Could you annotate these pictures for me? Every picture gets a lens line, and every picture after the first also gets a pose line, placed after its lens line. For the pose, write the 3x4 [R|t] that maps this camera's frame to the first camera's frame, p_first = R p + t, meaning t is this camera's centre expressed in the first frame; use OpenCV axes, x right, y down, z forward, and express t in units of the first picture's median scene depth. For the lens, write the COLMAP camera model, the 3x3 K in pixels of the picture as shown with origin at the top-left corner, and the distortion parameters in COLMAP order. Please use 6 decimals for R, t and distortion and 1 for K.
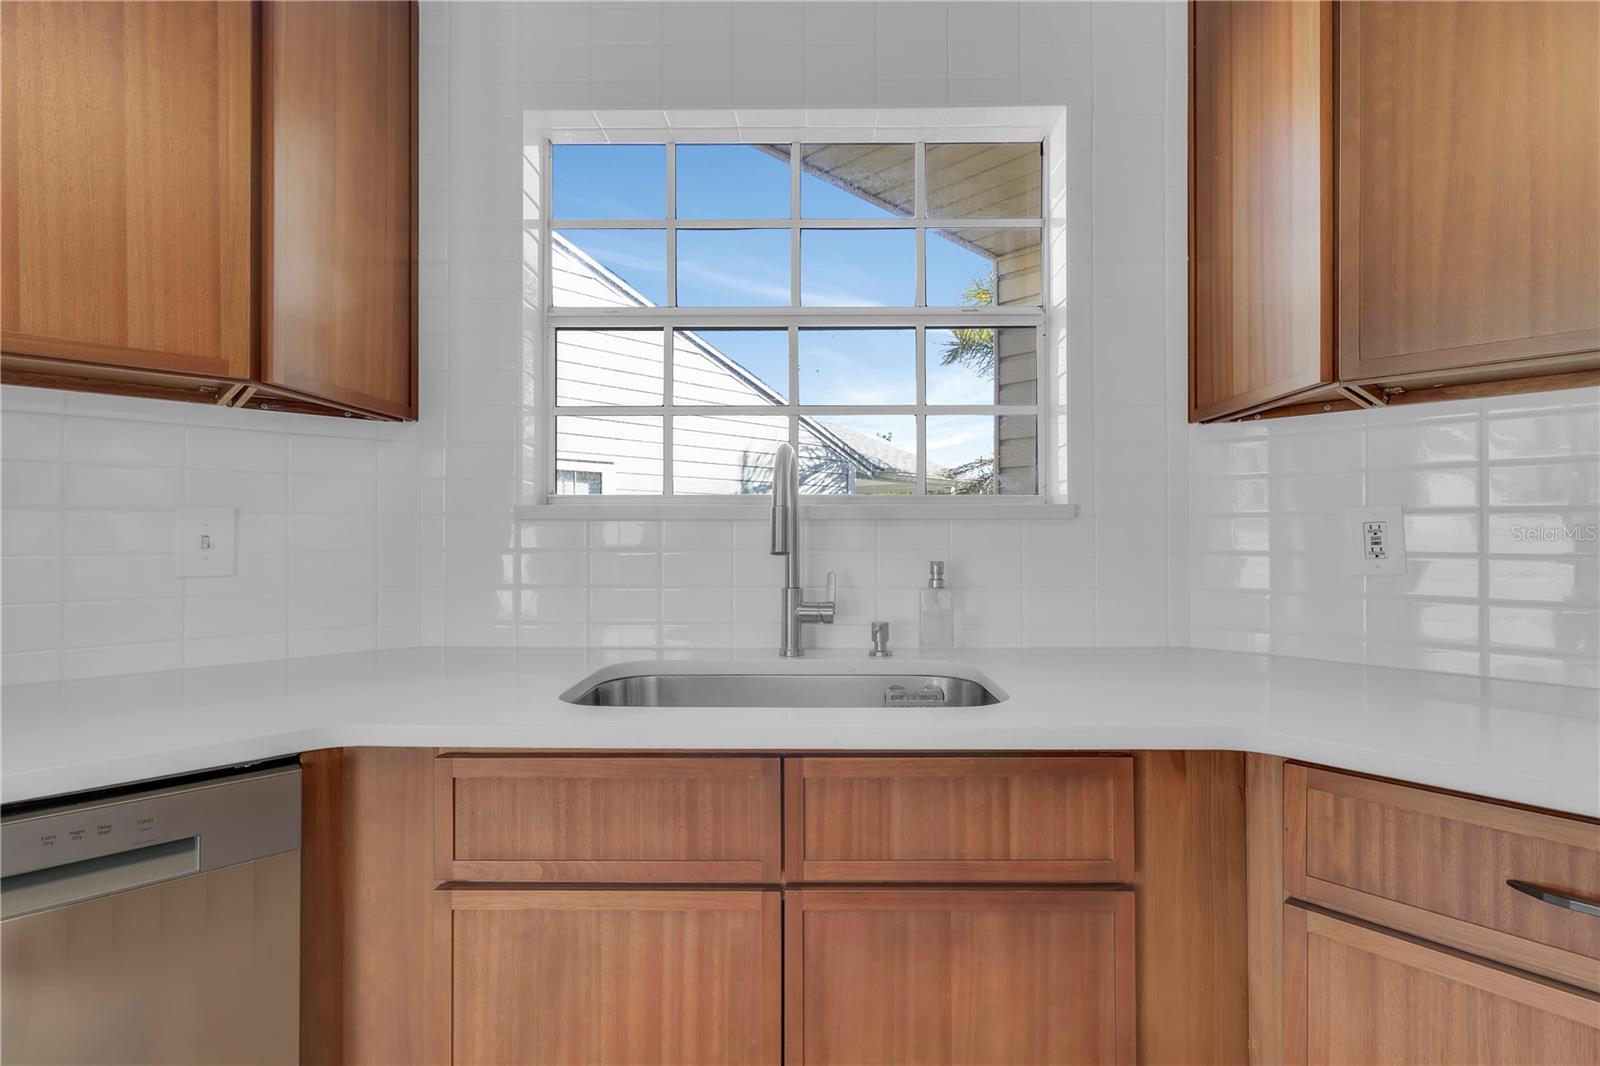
lens RADIAL K [[742.9, 0, 807.0], [0, 742.9, 530.9], [0, 0, 1]] dist [0.003041, -0.000273]
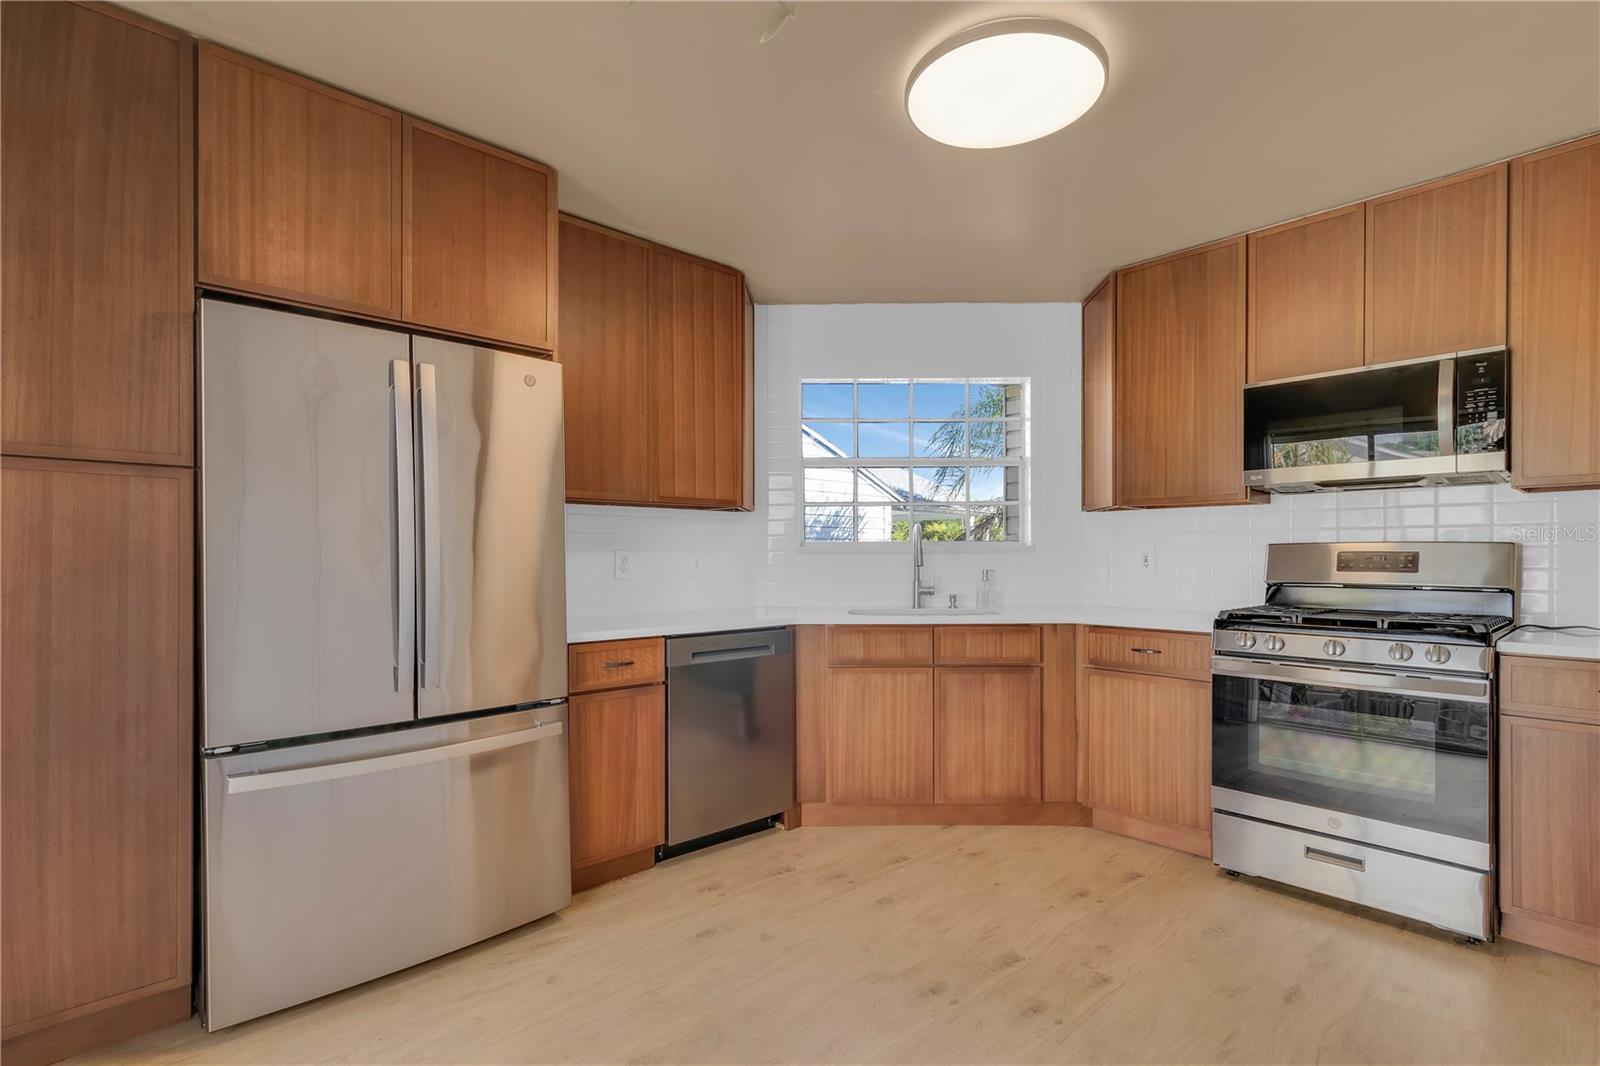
lens RADIAL K [[771.0, 0, 803.1], [0, 771.0, 558.8], [0, 0, 1]] dist [0.002573, -0.000376]
pose [[0.999889, -0.003473, -0.014513, -0.549601], [0.003583, 0.999965, 0.007535, -0.024515], [0.014486, -0.007586, 0.999866, -2.380325]]
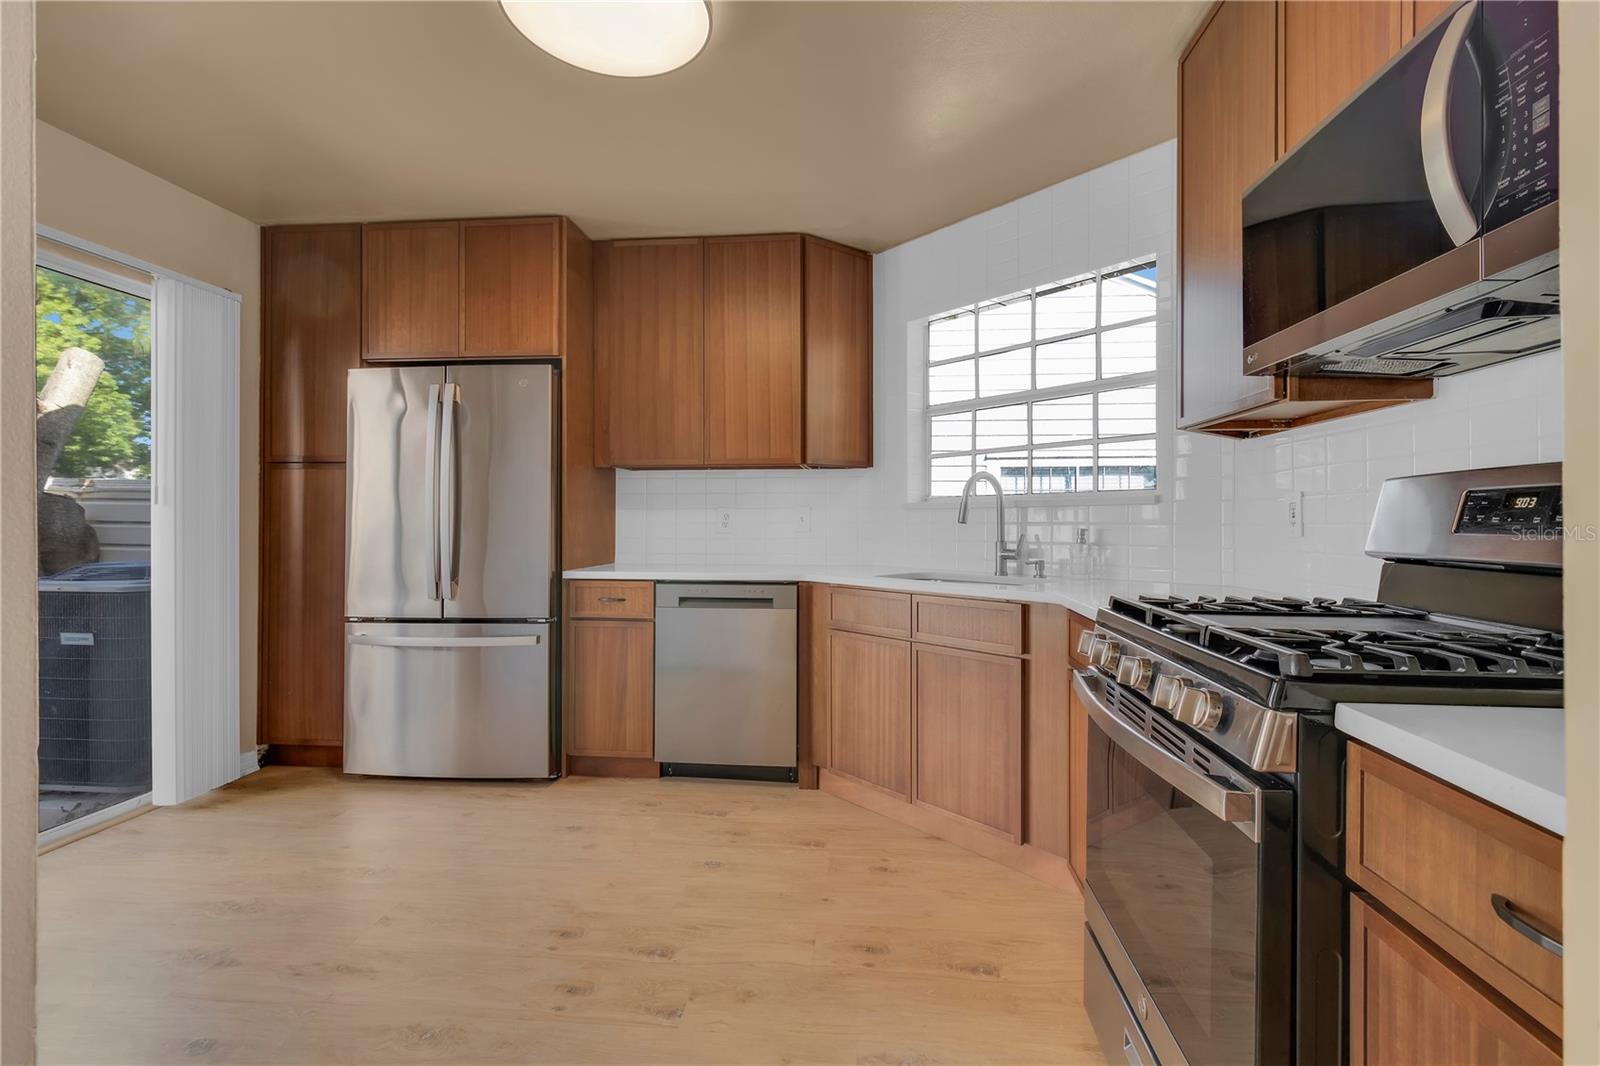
lens RADIAL K [[742.9, 0, 794.9], [0, 742.9, 524.8], [0, 0, 1]] dist [0.003041, -0.000273]
pose [[0.640048, 0.001450, -0.768333, 1.787400], [0.003498, 0.999982, 0.004800, 0.030151], [0.768327, -0.005760, 0.640032, -1.089240]]
